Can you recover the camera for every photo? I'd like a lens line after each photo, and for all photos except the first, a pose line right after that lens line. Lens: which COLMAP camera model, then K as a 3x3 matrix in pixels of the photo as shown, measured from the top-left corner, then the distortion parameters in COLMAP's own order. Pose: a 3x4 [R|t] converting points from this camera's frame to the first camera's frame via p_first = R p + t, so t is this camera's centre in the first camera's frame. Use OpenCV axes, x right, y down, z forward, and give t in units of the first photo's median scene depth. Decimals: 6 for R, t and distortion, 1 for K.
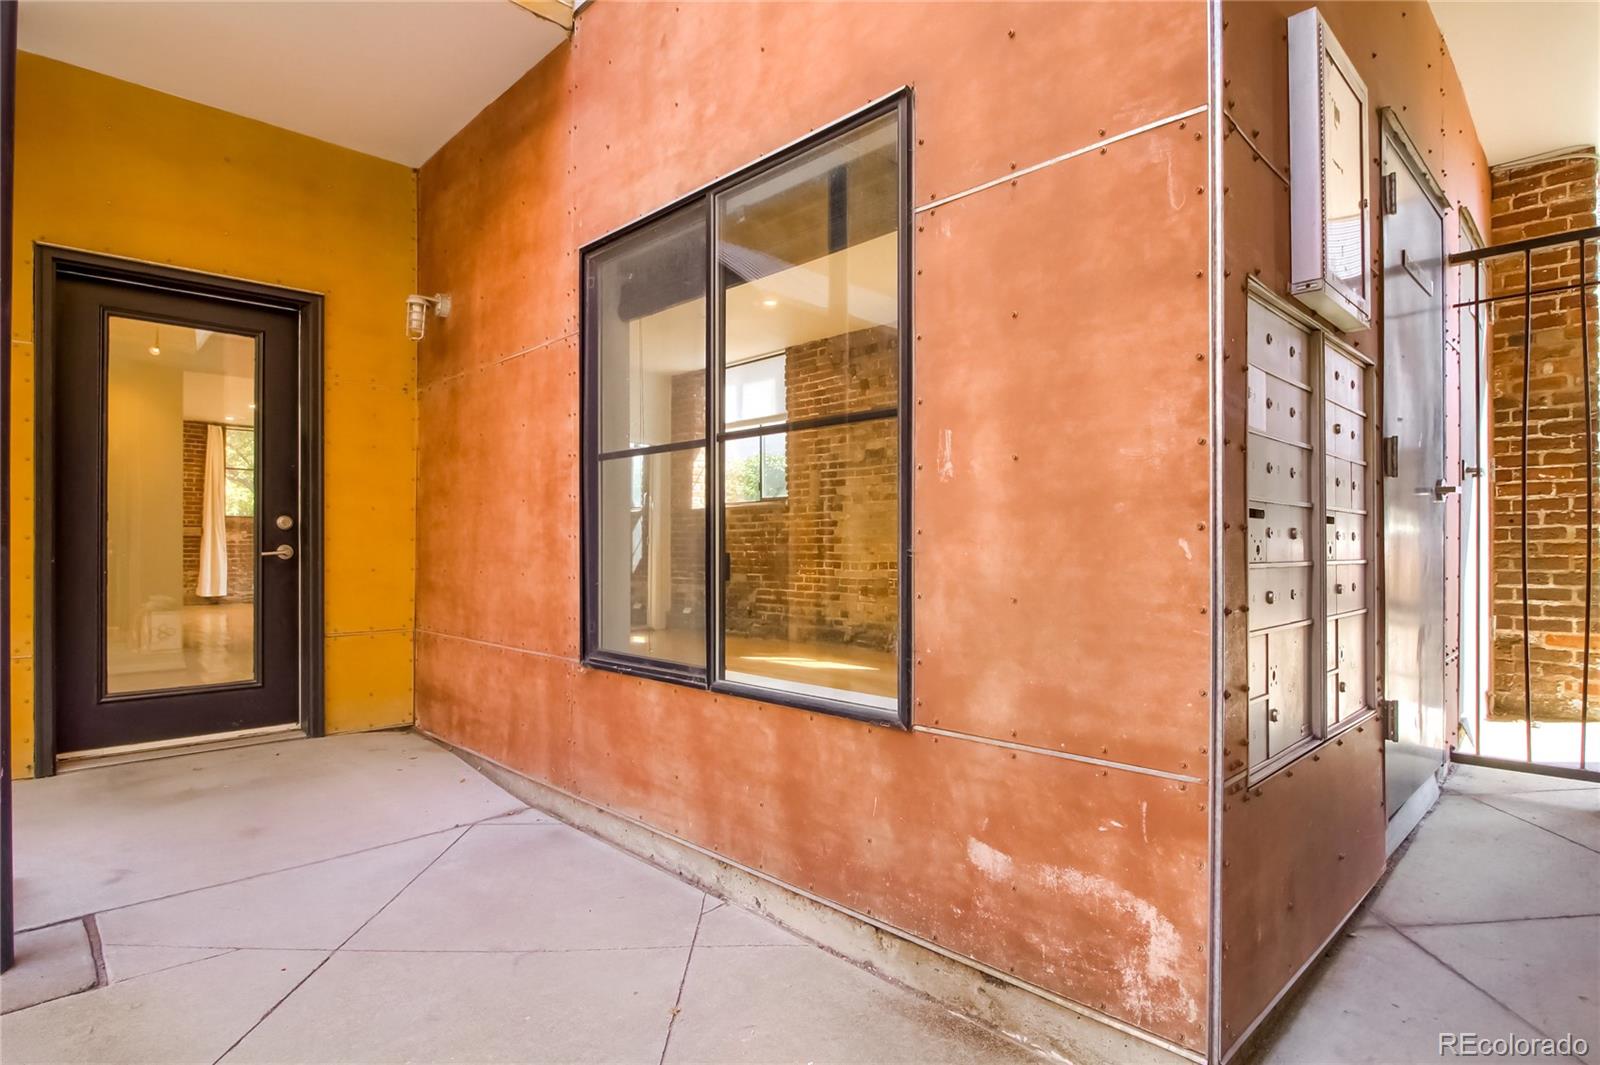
lens RADIAL K [[834.3, 0, 823.2], [0, 834.3, 536.1], [0, 0, 1]] dist [0.002228, -0.011986]
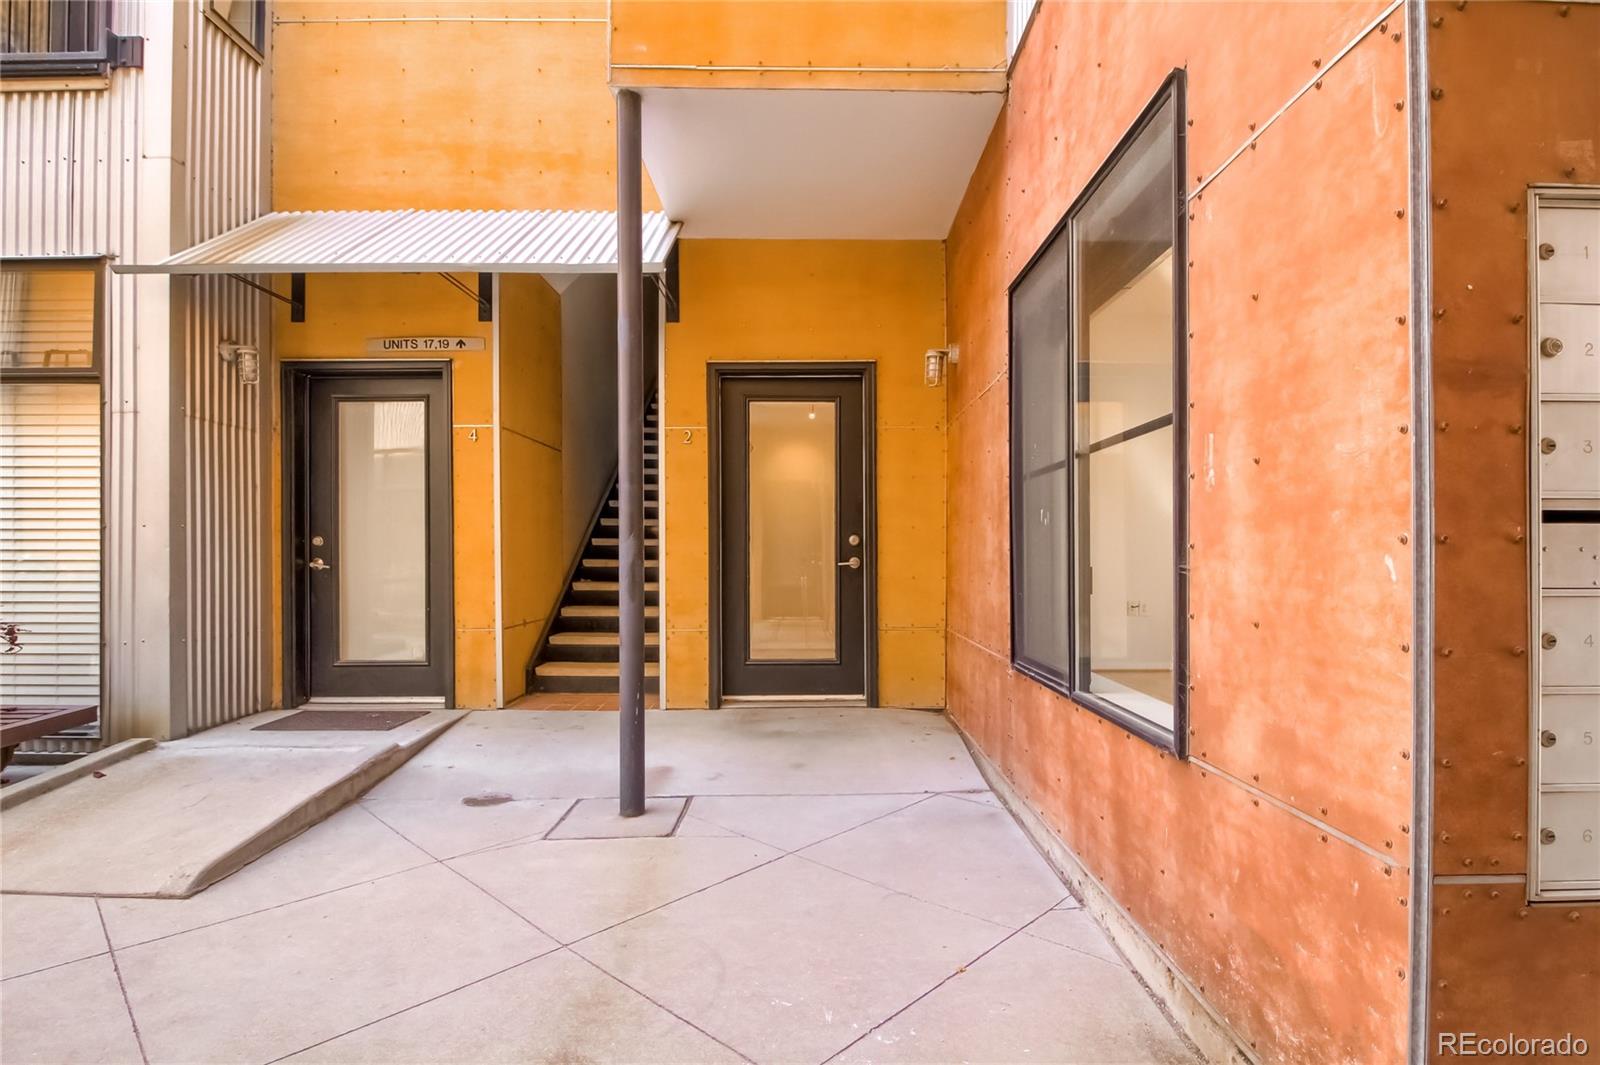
lens RADIAL K [[823.1, 0, 802.6], [0, 823.1, 548.7], [0, 0, 1]] dist [0.000977, -0.014343]
pose [[0.713853, -0.007427, -0.700256, 0.438661], [0.009388, 0.999955, -0.001035, -0.005530], [0.700232, -0.005835, 0.713891, 0.050141]]
